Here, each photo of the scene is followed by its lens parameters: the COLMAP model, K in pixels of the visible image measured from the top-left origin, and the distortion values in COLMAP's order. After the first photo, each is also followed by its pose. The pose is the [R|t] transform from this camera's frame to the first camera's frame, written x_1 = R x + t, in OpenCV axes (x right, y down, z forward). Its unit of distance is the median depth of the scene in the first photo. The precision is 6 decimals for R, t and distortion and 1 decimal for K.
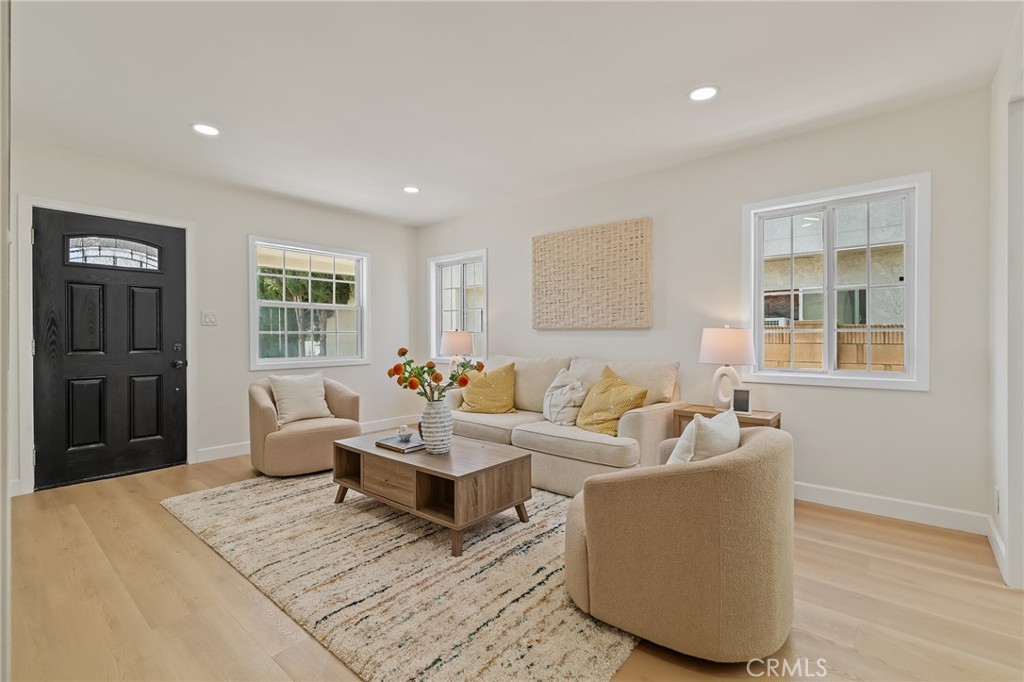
lens RADIAL K [[463.4, 0, 500.1], [0, 463.4, 338.1], [0, 0, 1]] dist [0.000537, 0.000846]
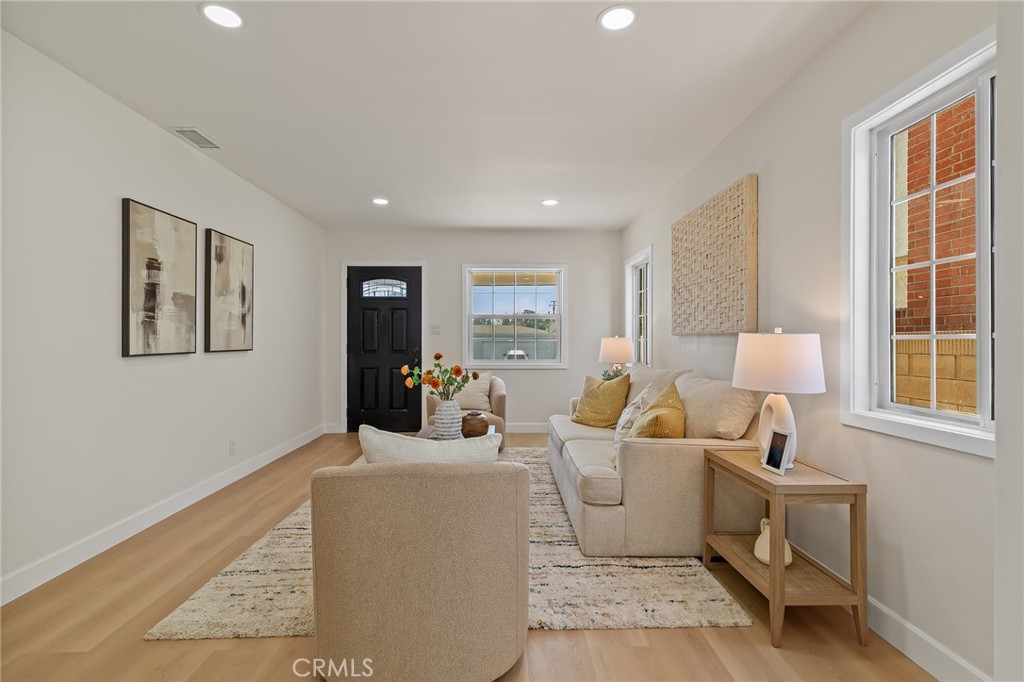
lens RADIAL K [[463.4, 0, 500.1], [0, 463.4, 338.1], [0, 0, 1]] dist [0.000537, 0.000846]
pose [[0.672015, -0.002186, -0.740534, 0.600044], [-0.005798, 0.999949, -0.008213, -0.005779], [0.740514, 0.009813, 0.671969, 0.248191]]
